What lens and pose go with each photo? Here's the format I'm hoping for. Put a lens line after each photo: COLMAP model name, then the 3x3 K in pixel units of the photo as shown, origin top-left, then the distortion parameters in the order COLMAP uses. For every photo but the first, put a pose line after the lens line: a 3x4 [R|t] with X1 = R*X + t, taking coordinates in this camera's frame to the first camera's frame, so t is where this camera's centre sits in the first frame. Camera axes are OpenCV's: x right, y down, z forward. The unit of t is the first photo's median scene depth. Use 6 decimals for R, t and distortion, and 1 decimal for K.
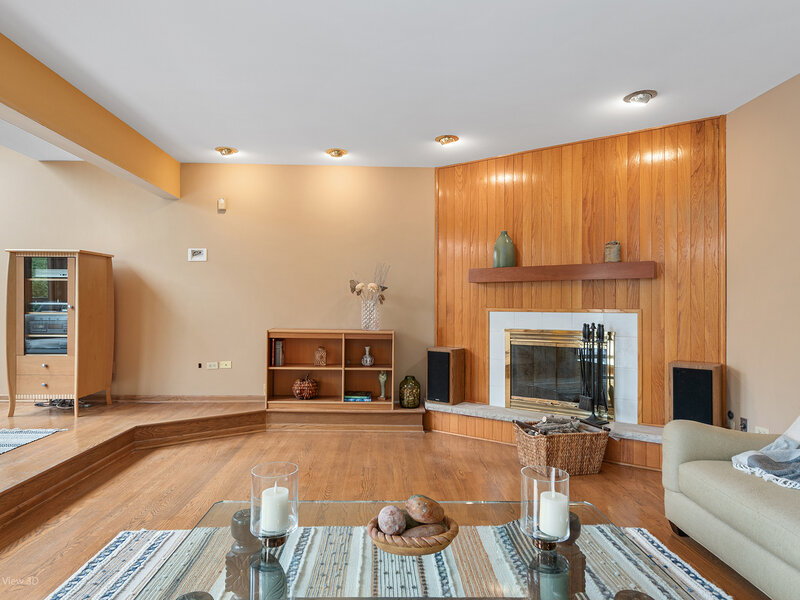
lens RADIAL K [[481.3, 0, 398.5], [0, 481.3, 302.5], [0, 0, 1]] dist [0.018524, -0.006167]
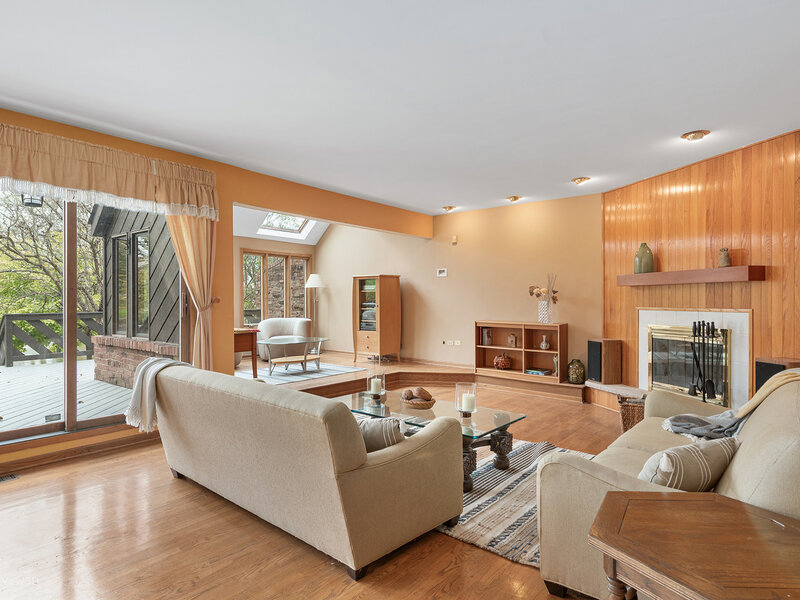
lens RADIAL K [[481.3, 0, 394.3], [0, 481.3, 301.4], [0, 0, 1]] dist [0.018524, -0.006167]
pose [[0.750666, -0.003615, -0.660672, 0.530317], [0.008380, 0.999957, 0.004049, -0.012461], [0.660628, -0.008576, 0.750664, -0.301757]]
